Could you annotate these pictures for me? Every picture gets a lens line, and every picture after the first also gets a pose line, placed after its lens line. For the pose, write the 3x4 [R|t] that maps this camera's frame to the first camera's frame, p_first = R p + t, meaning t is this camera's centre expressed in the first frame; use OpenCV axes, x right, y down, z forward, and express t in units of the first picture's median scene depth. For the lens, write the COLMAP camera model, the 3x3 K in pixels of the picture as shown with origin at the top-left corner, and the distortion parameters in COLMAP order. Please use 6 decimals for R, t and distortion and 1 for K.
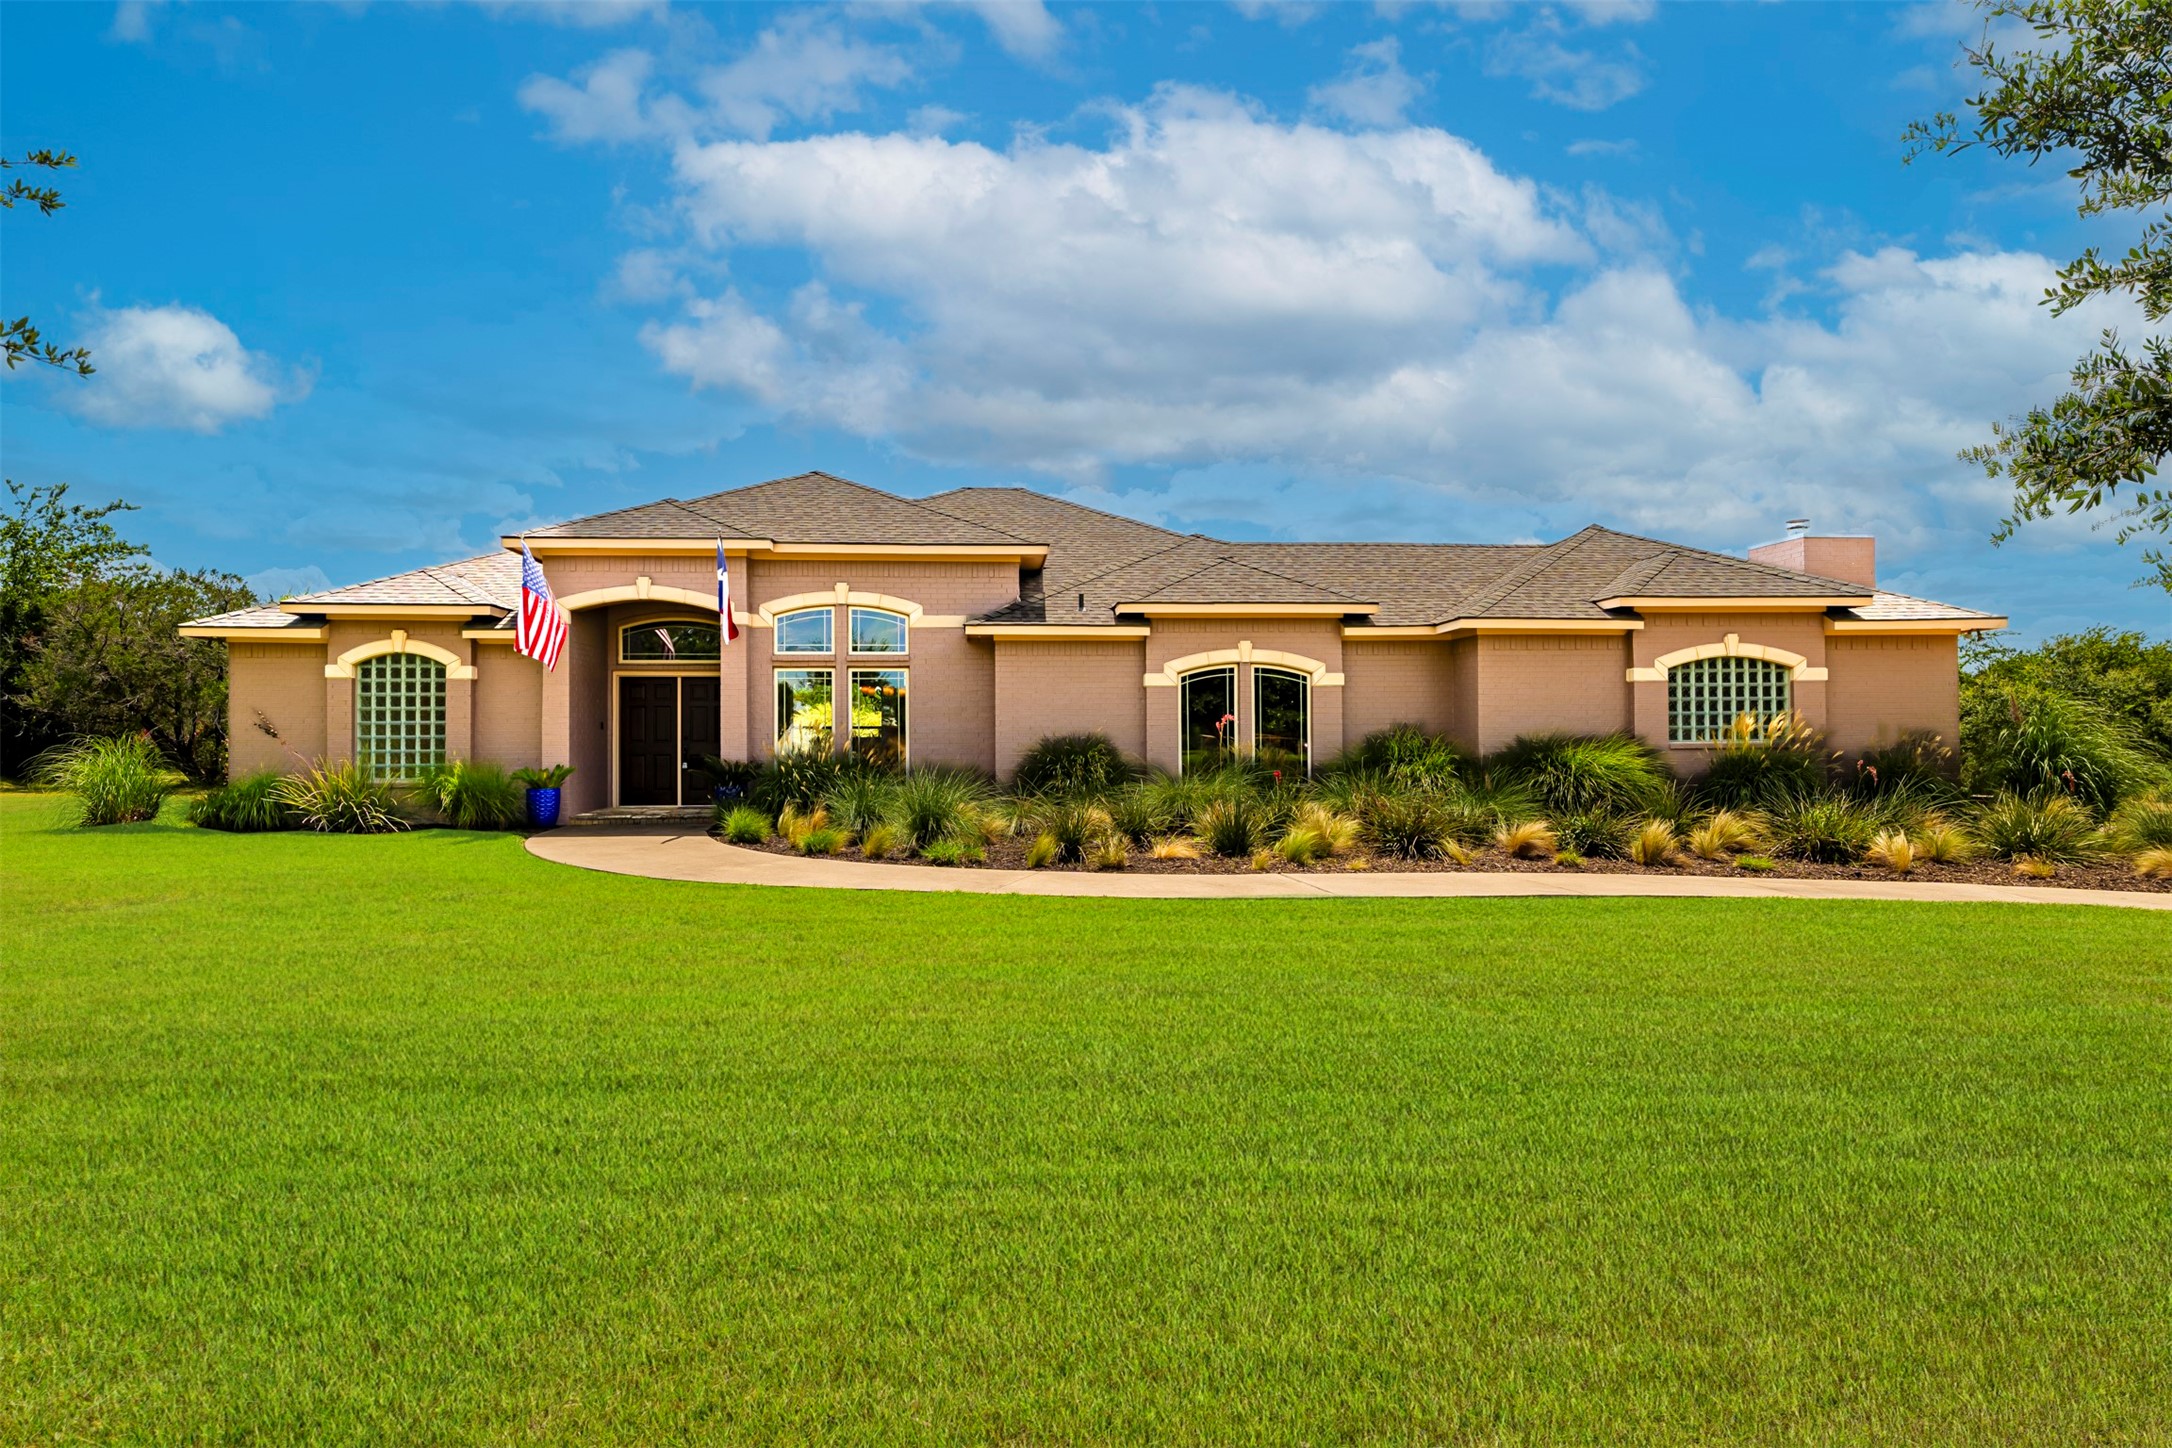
lens RADIAL K [[1251.2, 0, 1086.1], [0, 1251.2, 724.3], [0, 0, 1]] dist [-0.007670, 0.000215]
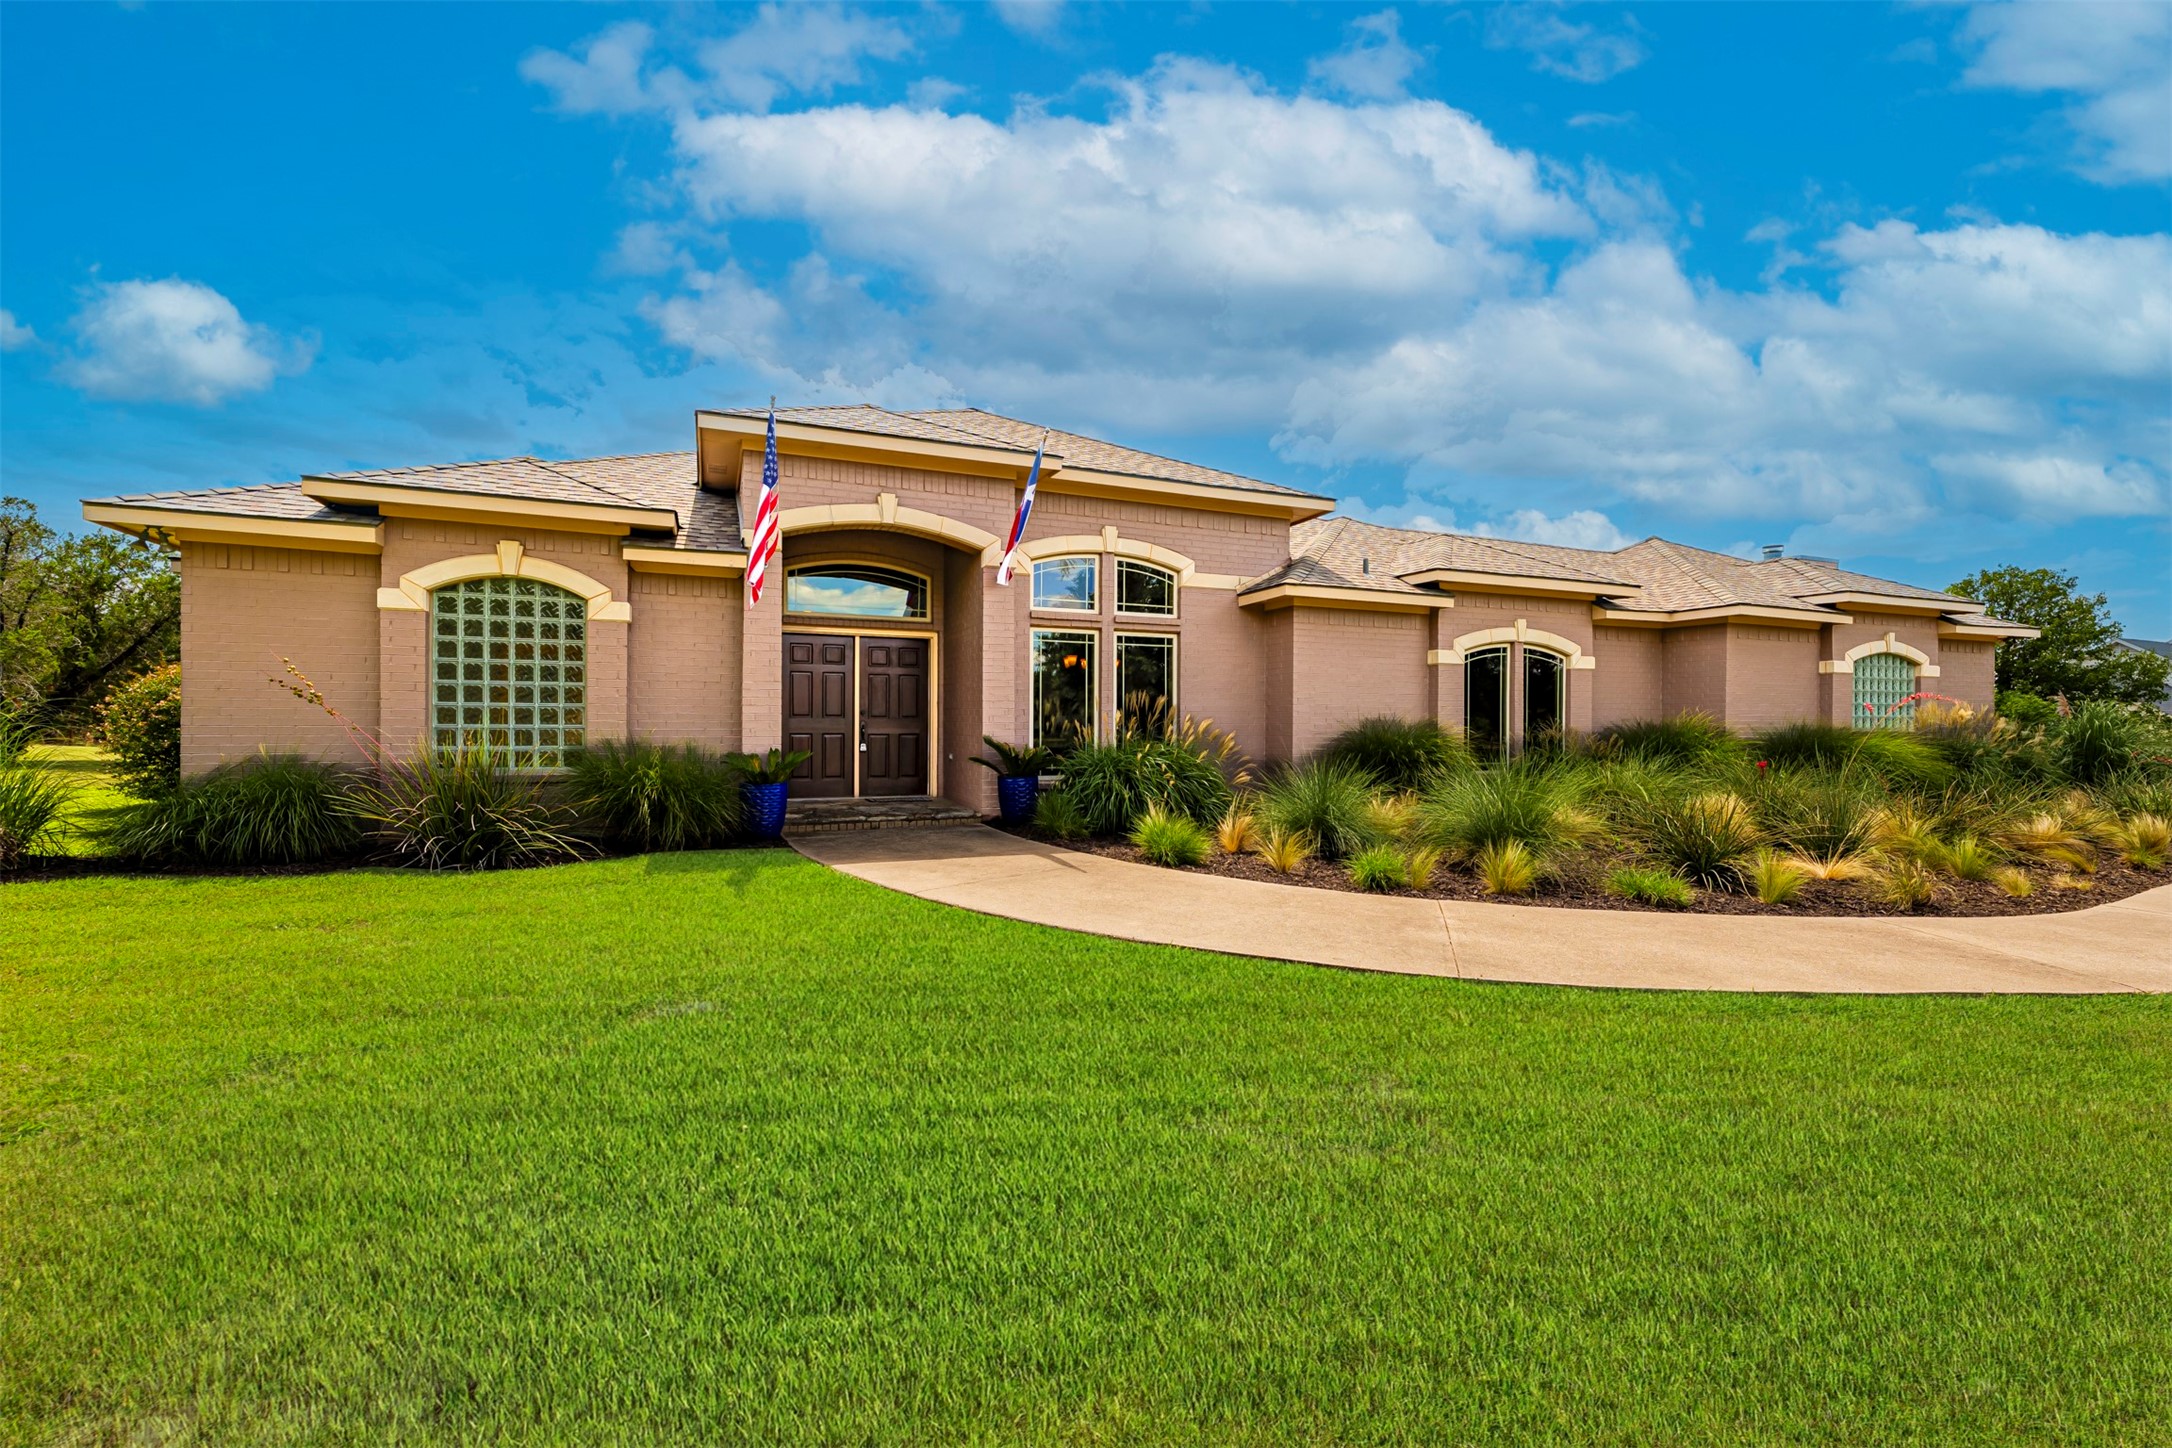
lens RADIAL K [[925.0, 0, 1085.6], [0, 925.0, 731.0], [0, 0, 1]] dist [0.001305, -0.000414]
pose [[0.946693, 0.007064, 0.322059, -0.418447], [-0.014639, 0.999670, 0.021104, 0.008651], [-0.321804, -0.024694, 0.946484, 0.444020]]
